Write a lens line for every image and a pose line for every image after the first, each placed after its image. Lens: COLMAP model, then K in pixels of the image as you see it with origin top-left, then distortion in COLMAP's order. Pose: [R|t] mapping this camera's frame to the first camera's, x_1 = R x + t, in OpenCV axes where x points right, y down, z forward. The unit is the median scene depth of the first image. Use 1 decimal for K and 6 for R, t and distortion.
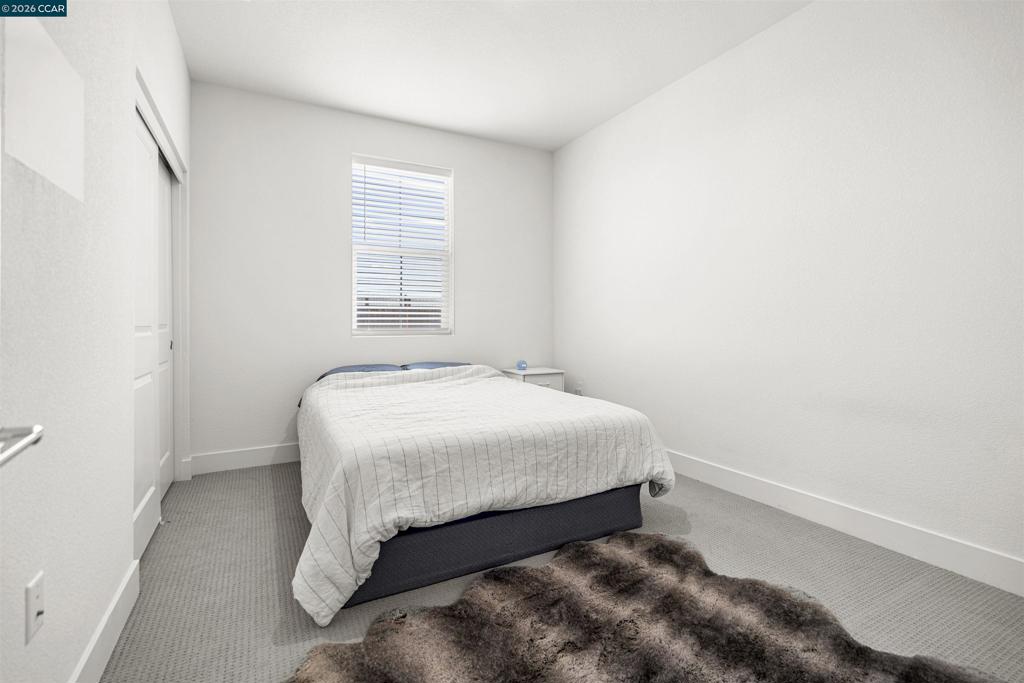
lens RADIAL K [[460.3, 0, 507.9], [0, 460.3, 339.5], [0, 0, 1]] dist [-0.002412, 0.001179]
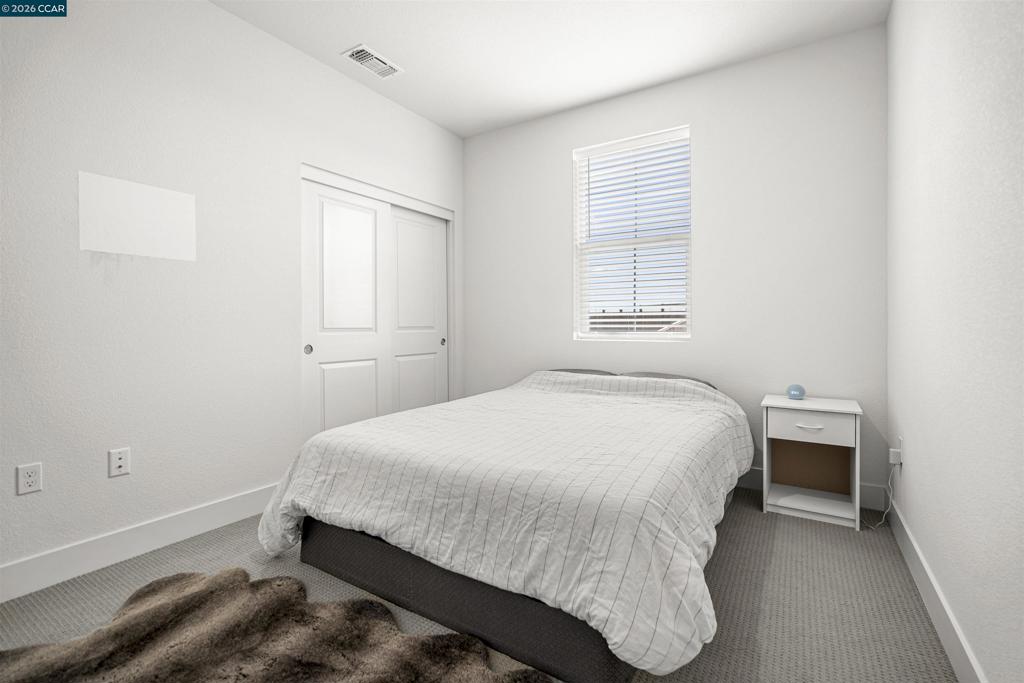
lens RADIAL K [[449.9, 0, 512.0], [0, 449.9, 341.5], [0, 0, 1]] dist [0.001269, 0.000080]
pose [[0.481244, 0.024453, -0.876246, 0.727237], [-0.027934, 0.999531, 0.012552, -0.014990], [0.876141, 0.018436, 0.481701, 0.693542]]
